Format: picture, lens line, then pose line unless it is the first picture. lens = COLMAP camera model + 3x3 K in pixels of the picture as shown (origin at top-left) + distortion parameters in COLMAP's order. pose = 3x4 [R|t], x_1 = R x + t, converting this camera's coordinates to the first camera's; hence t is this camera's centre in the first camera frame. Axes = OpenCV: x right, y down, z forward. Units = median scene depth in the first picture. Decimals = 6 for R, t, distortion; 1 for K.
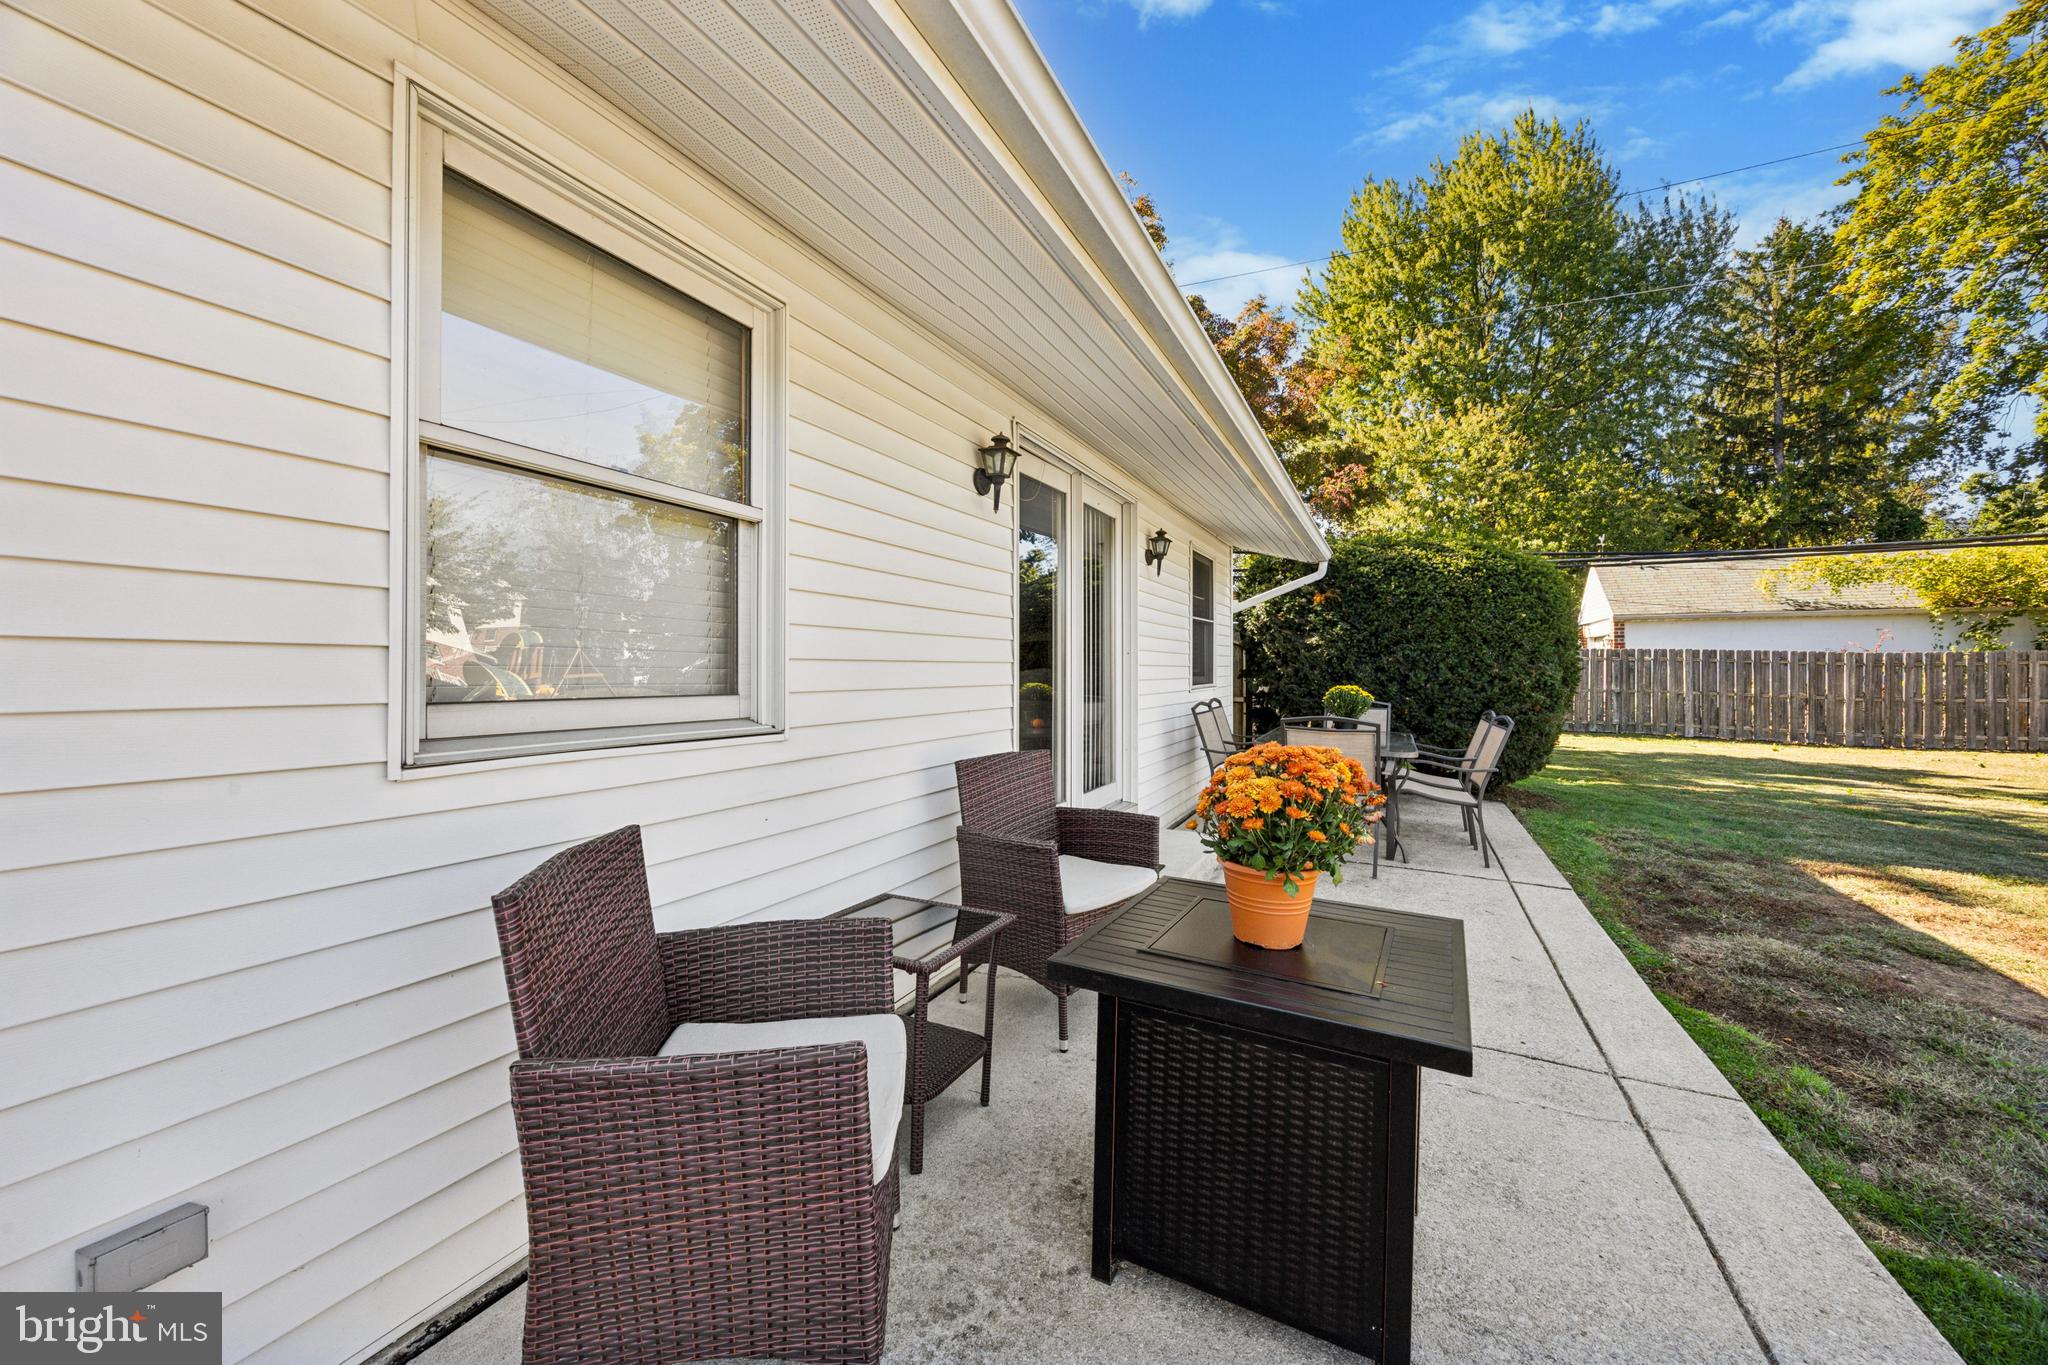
lens RADIAL K [[778.8, 0, 1019.0], [0, 778.8, 678.4], [0, 0, 1]] dist [-0.001170, -0.000154]
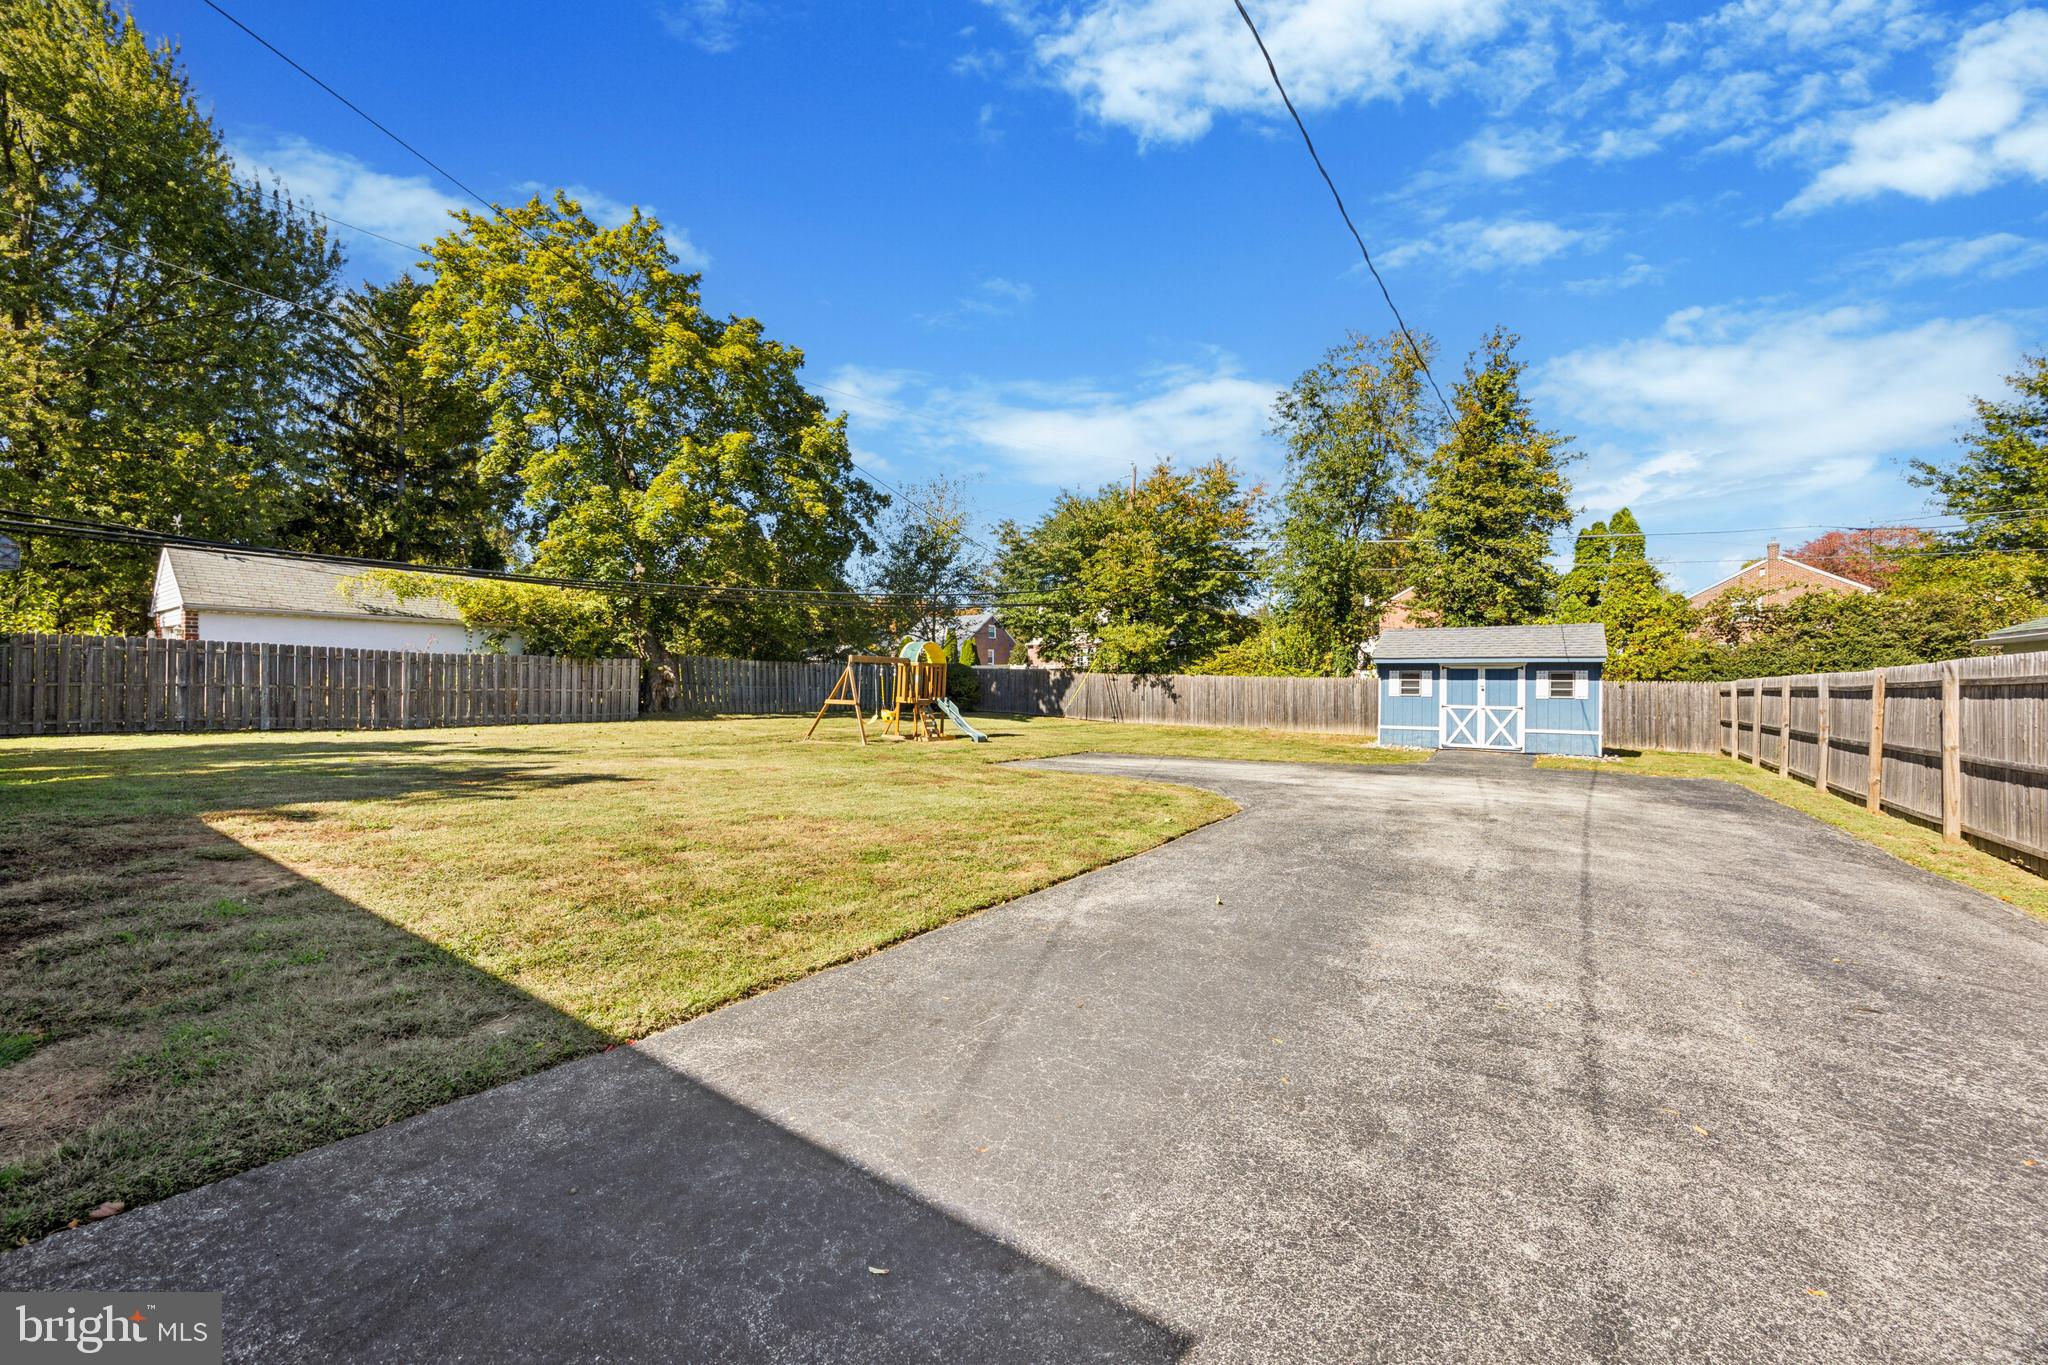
lens RADIAL K [[778.8, 0, 1023.6], [0, 778.8, 680.8], [0, 0, 1]] dist [-0.001170, -0.000154]
pose [[0.163658, 0.003874, 0.986510, 0.020555], [-0.000422, 0.999992, -0.003857, 0.014756], [-0.986517, 0.000215, 0.163659, -0.141769]]
